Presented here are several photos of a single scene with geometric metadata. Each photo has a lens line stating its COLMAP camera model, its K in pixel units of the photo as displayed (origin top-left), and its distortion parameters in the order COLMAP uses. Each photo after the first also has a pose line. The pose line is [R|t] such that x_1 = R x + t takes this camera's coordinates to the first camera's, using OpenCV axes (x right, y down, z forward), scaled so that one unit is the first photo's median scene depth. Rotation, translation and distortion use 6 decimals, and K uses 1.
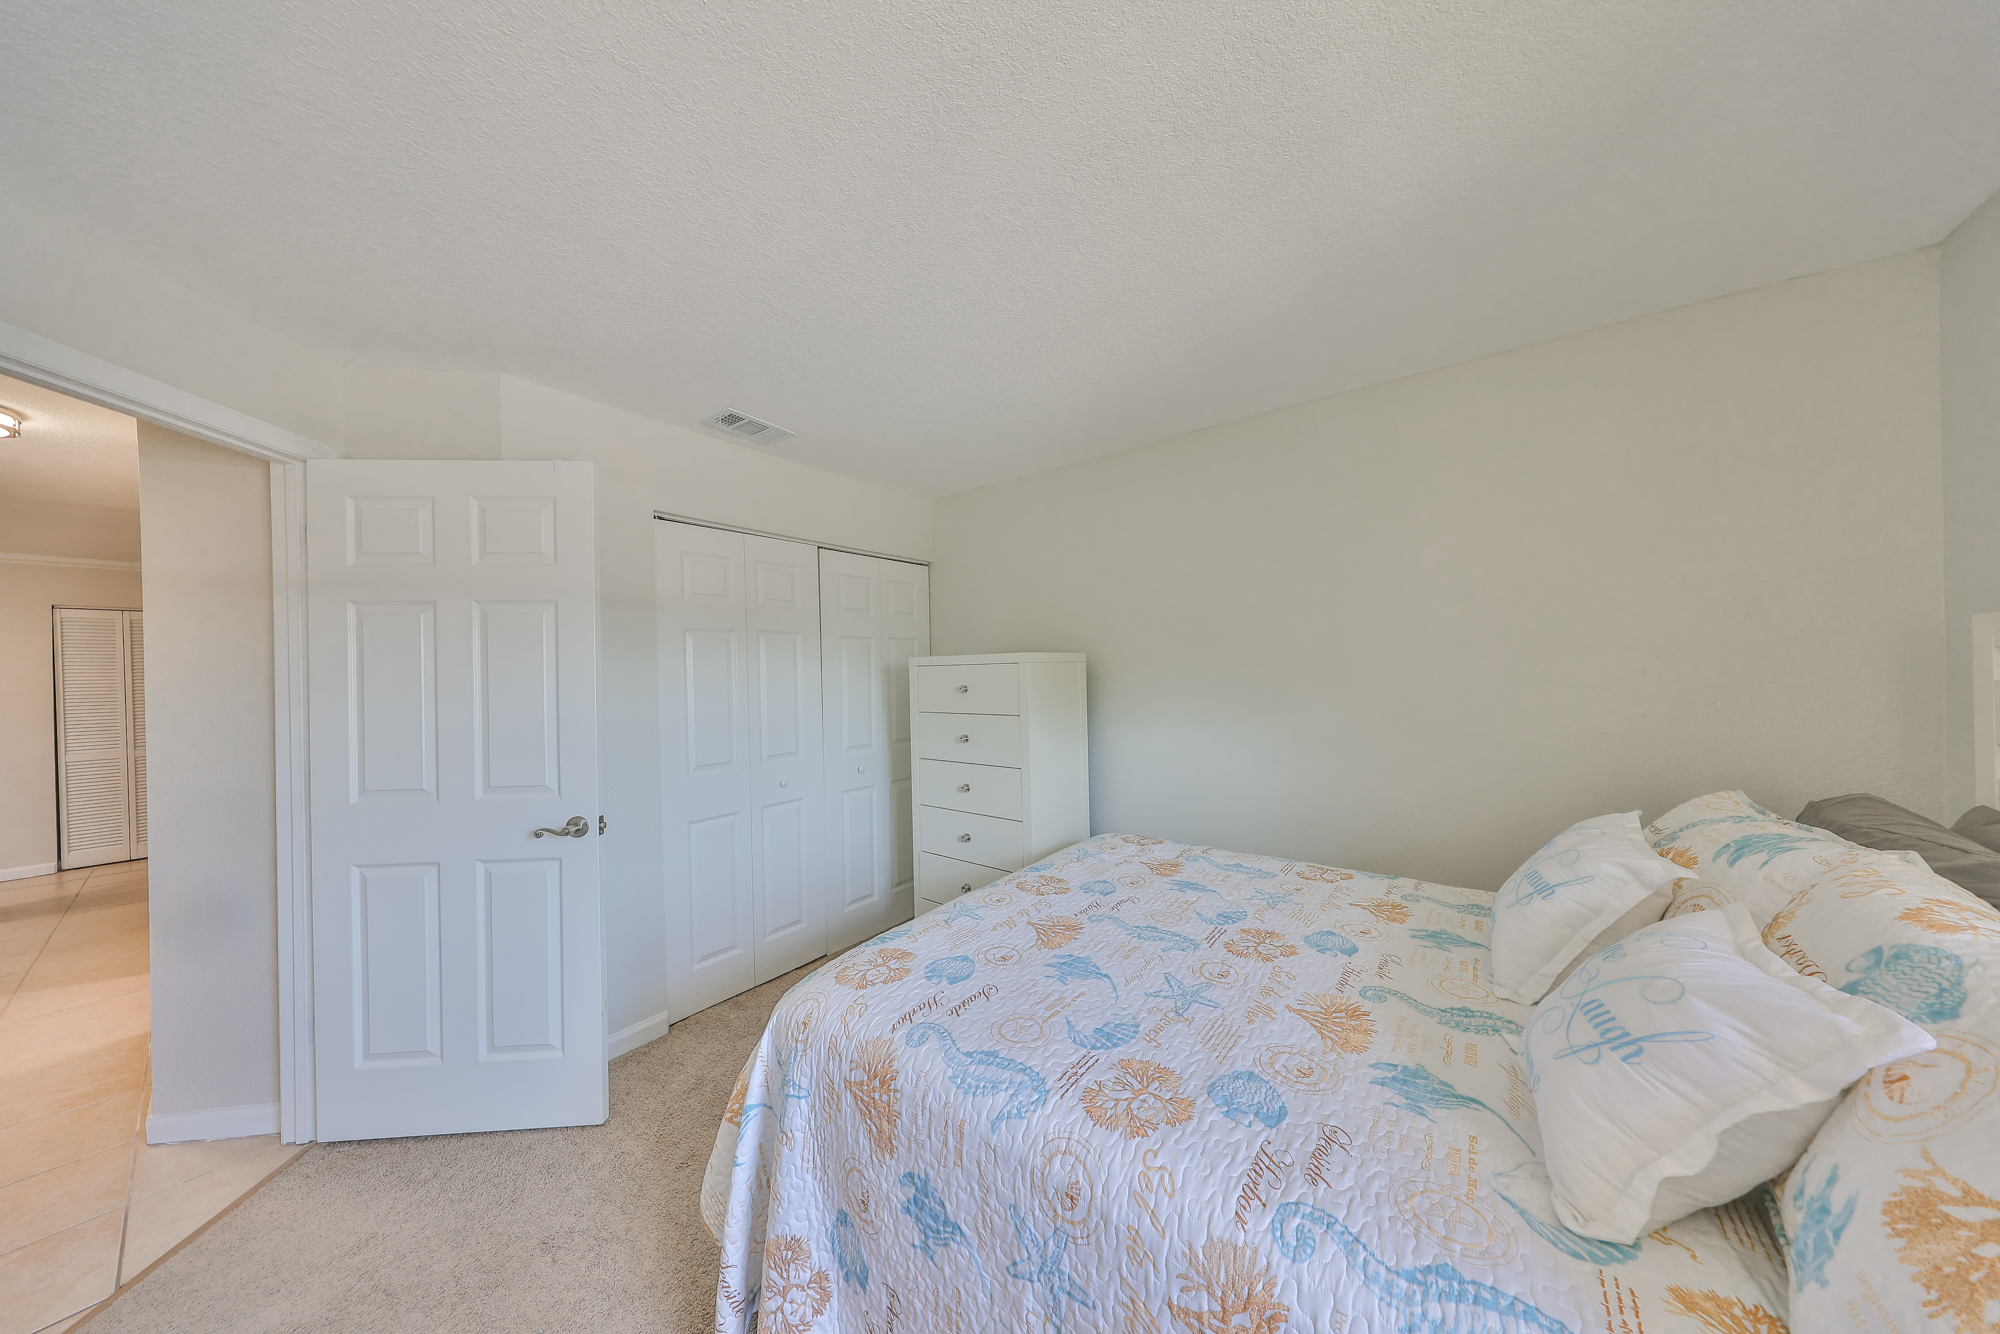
lens RADIAL K [[612.0, 0, 1002.0], [0, 612.0, 670.0], [0, 0, 1]] dist [-0.000622, 0.000043]
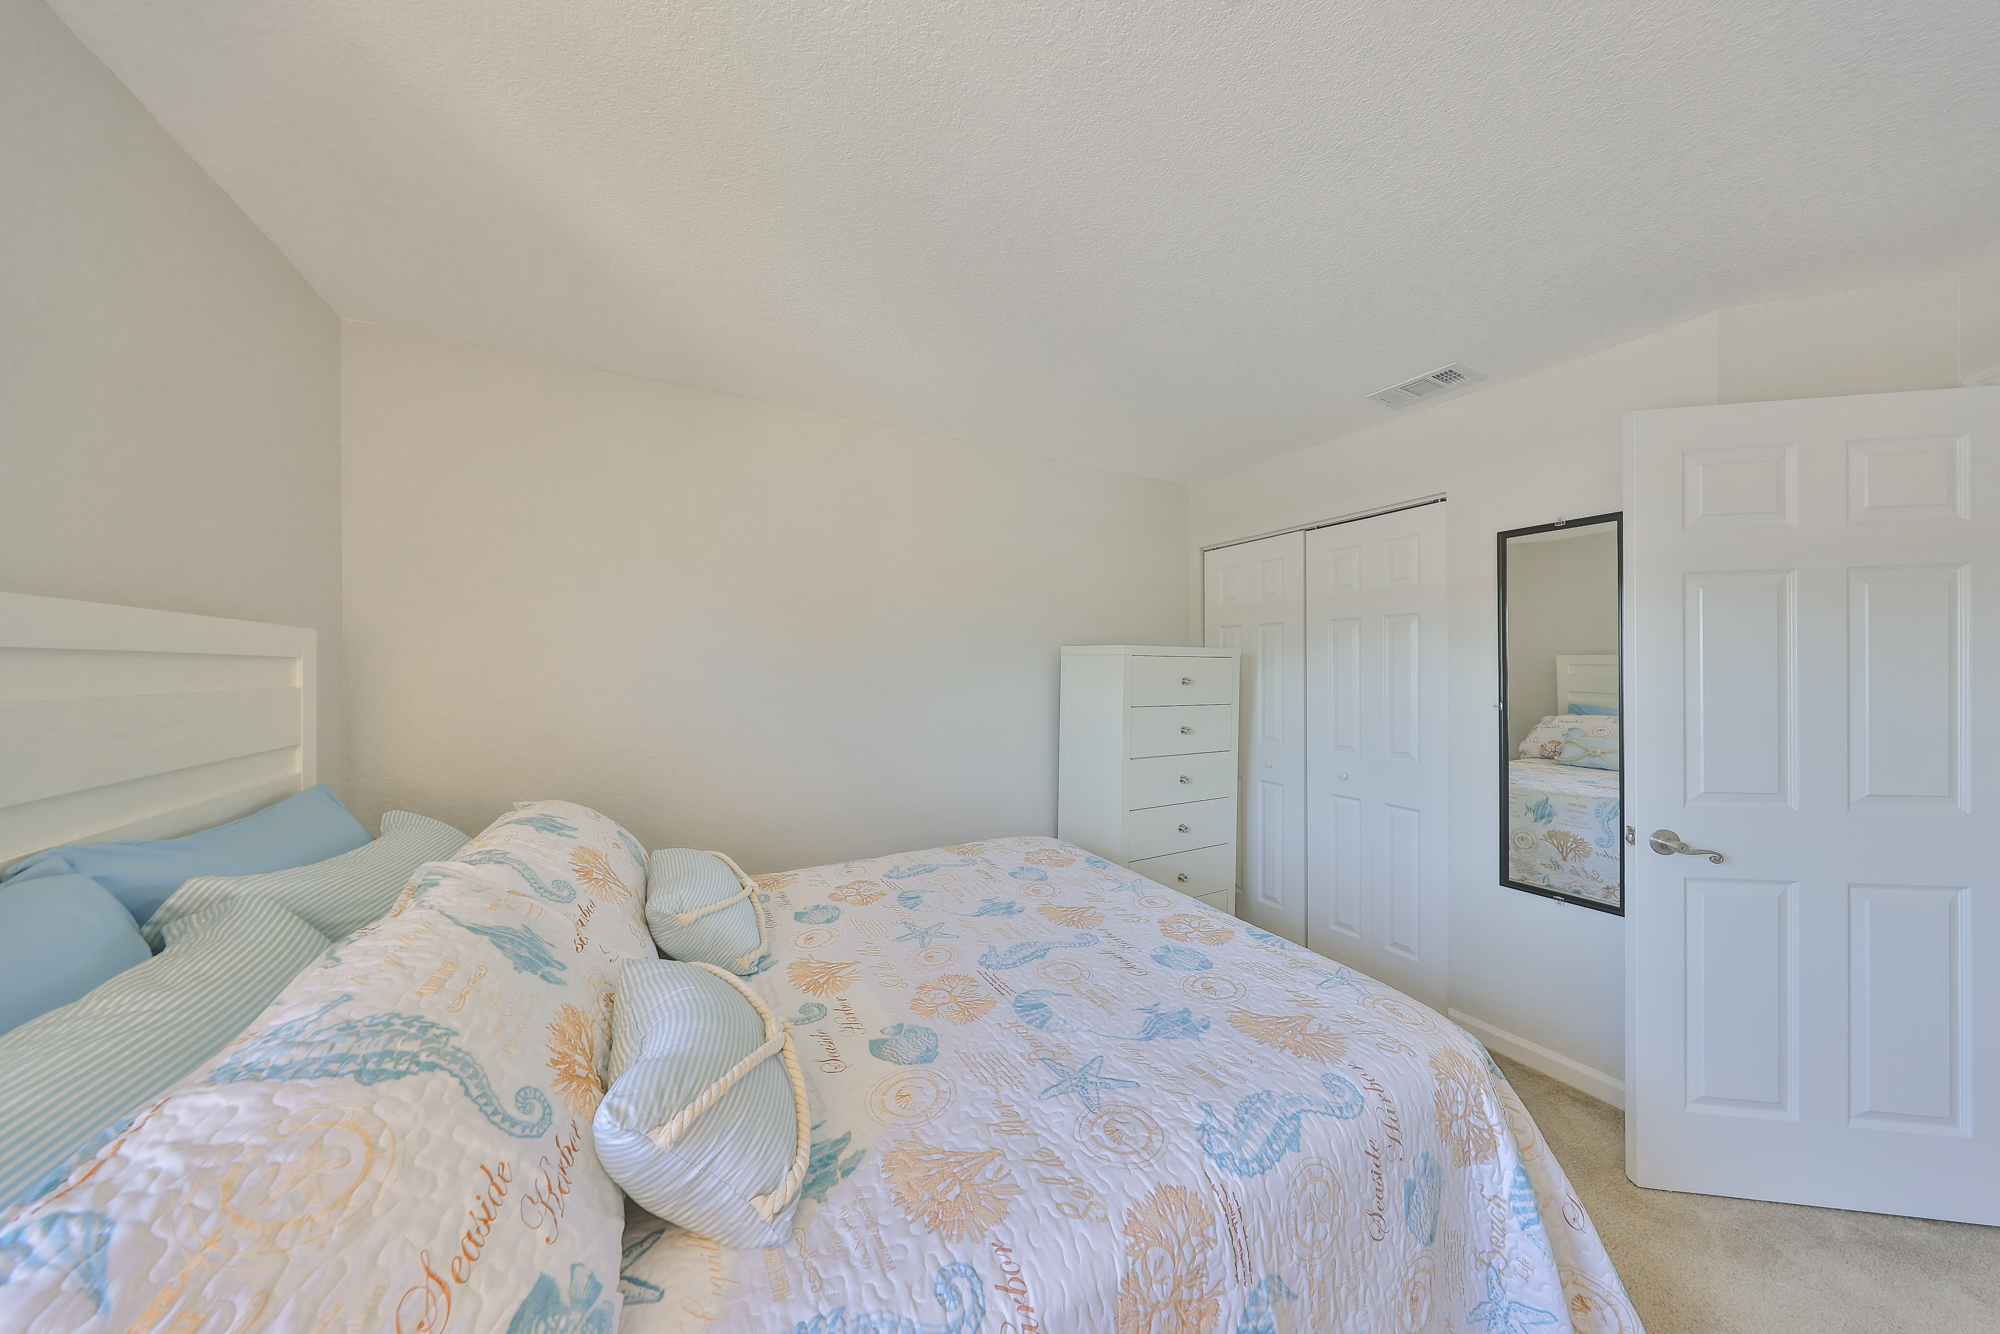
lens RADIAL K [[615.5, 0, 1018.2], [0, 615.5, 662.4], [0, 0, 1]] dist [-0.000275, 0.000003]
pose [[-0.349884, 0.022600, -0.936521, 1.063116], [0.014298, 0.999721, 0.018784, -0.026180], [0.936684, -0.006818, -0.350109, 1.251311]]
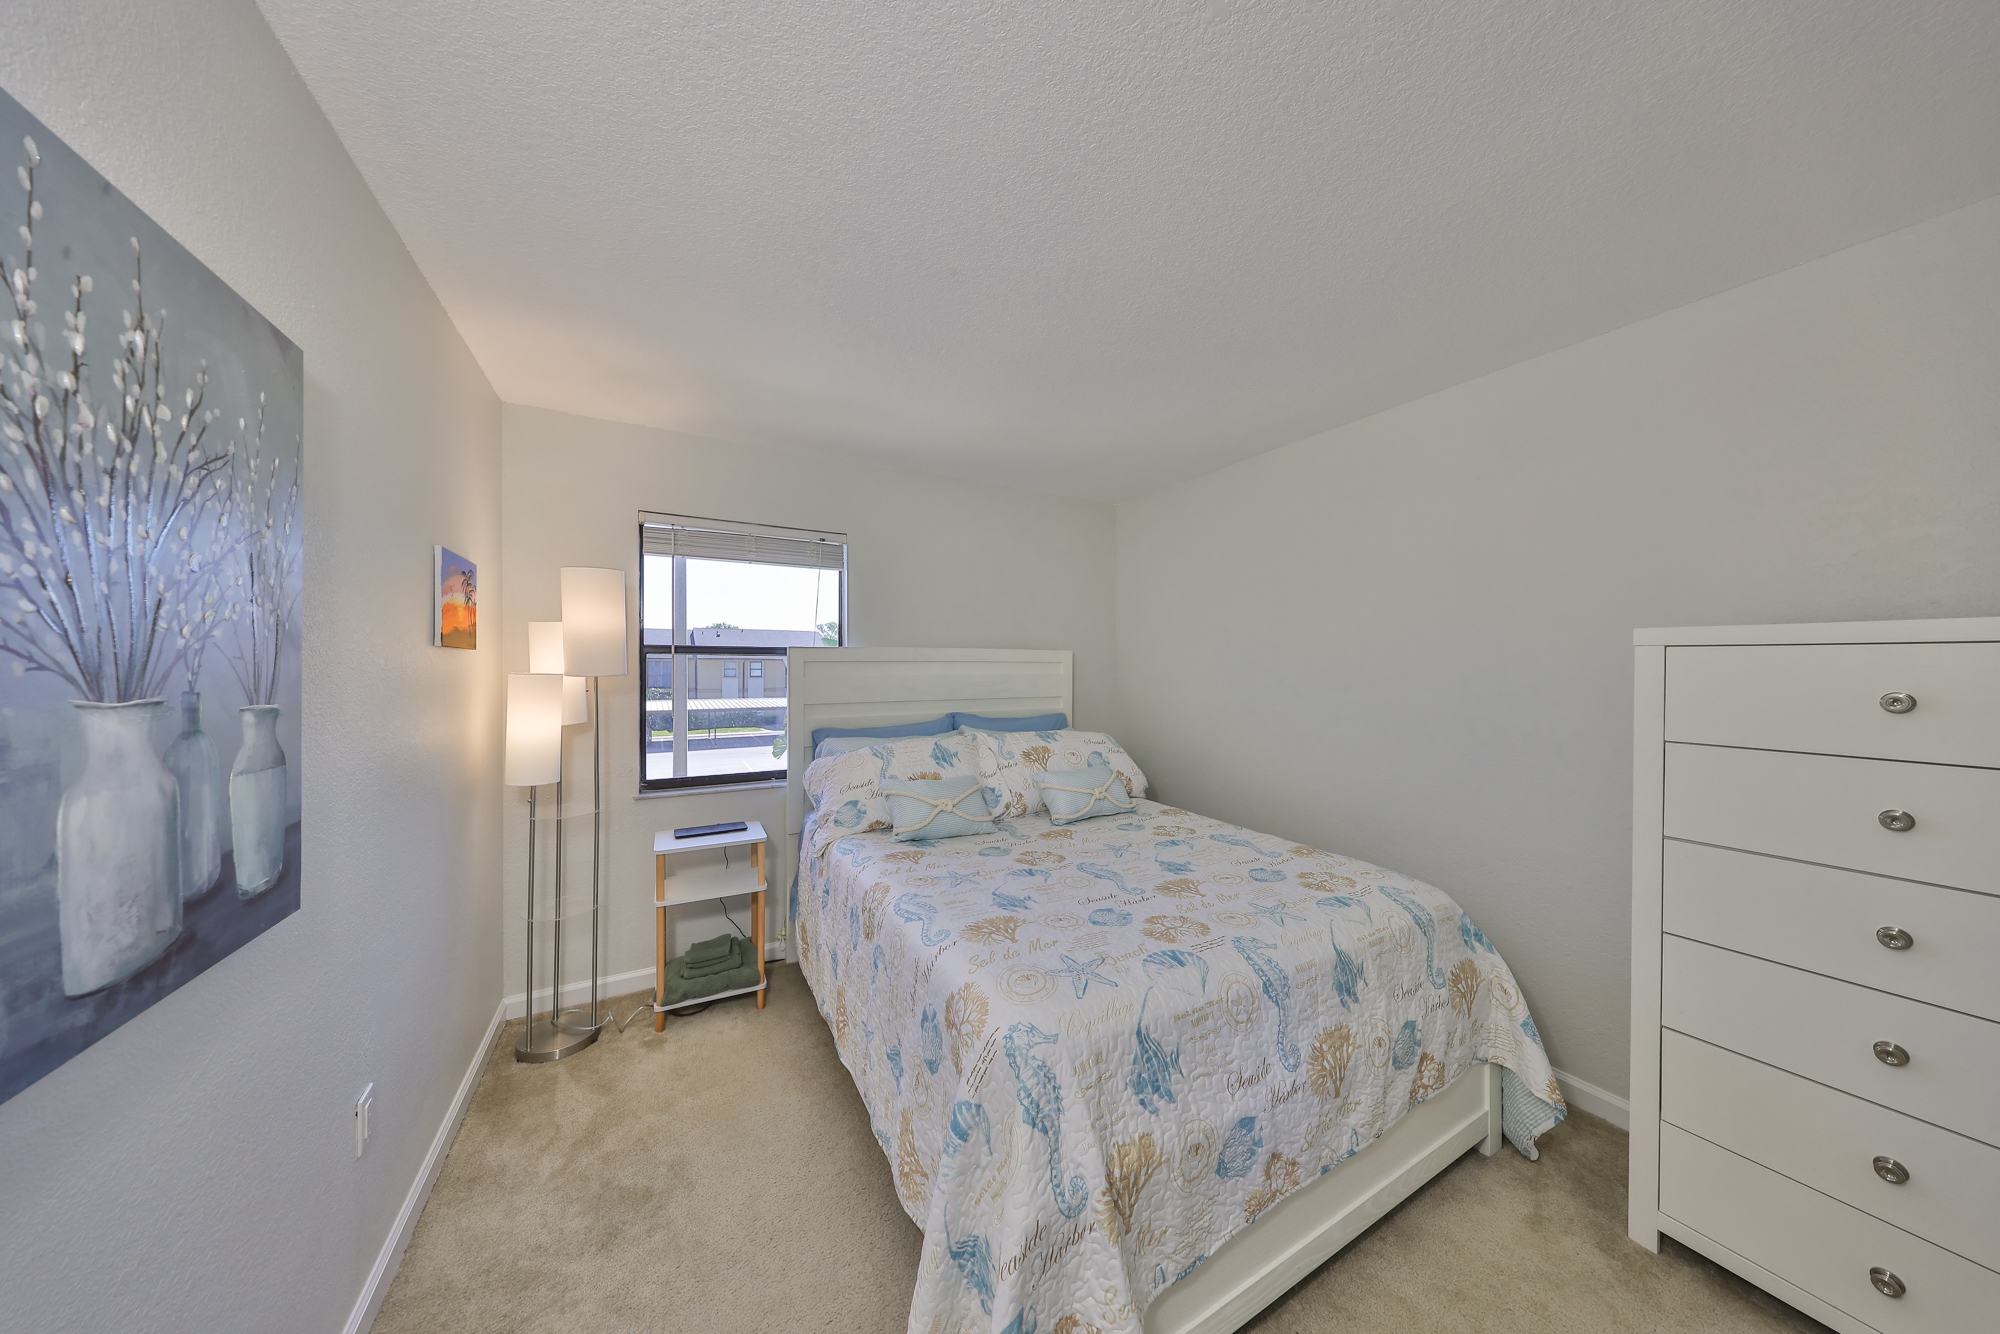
lens RADIAL K [[600.0, 0, 1000.0], [0, 600.0, 667.0], [0, 0, 1]] dist [0.000009, 0.000013]
pose [[-0.936805, 0.015813, 0.349494, 0.000329], [0.013589, 0.999869, -0.008814, 0.003606], [-0.349588, -0.003507, -0.936897, 2.149421]]
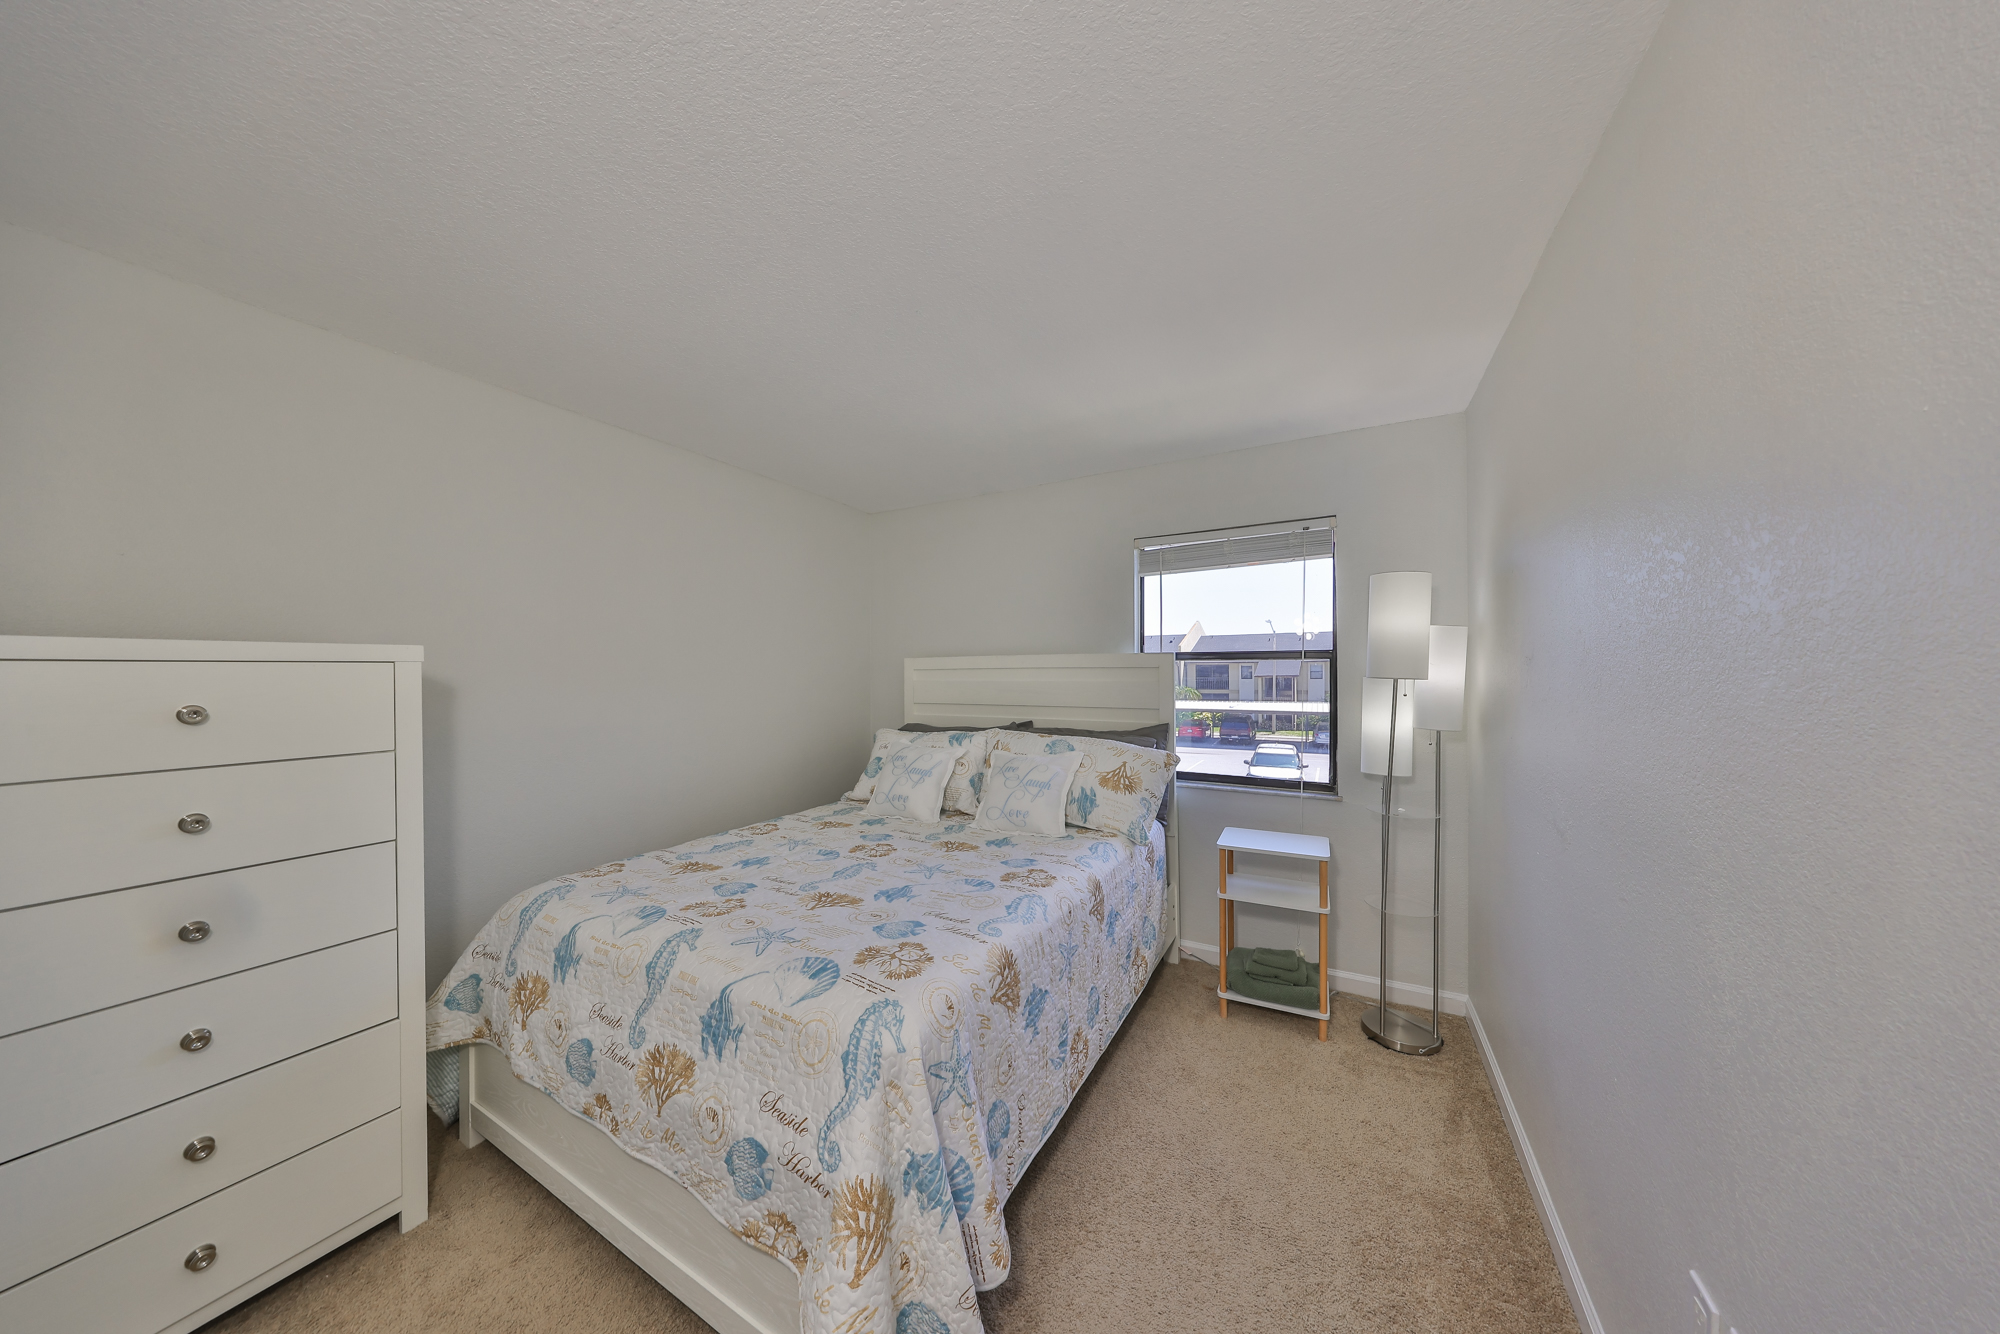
lens RADIAL K [[612.0, 0, 1002.0], [0, 612.0, 670.0], [0, 0, 1]] dist [-0.000622, 0.000043]
pose [[-0.169733, 0.020528, 0.985276, -1.079376], [0.004576, 0.999789, -0.020042, 0.016020], [-0.985479, 0.001106, -0.169791, 0.848777]]
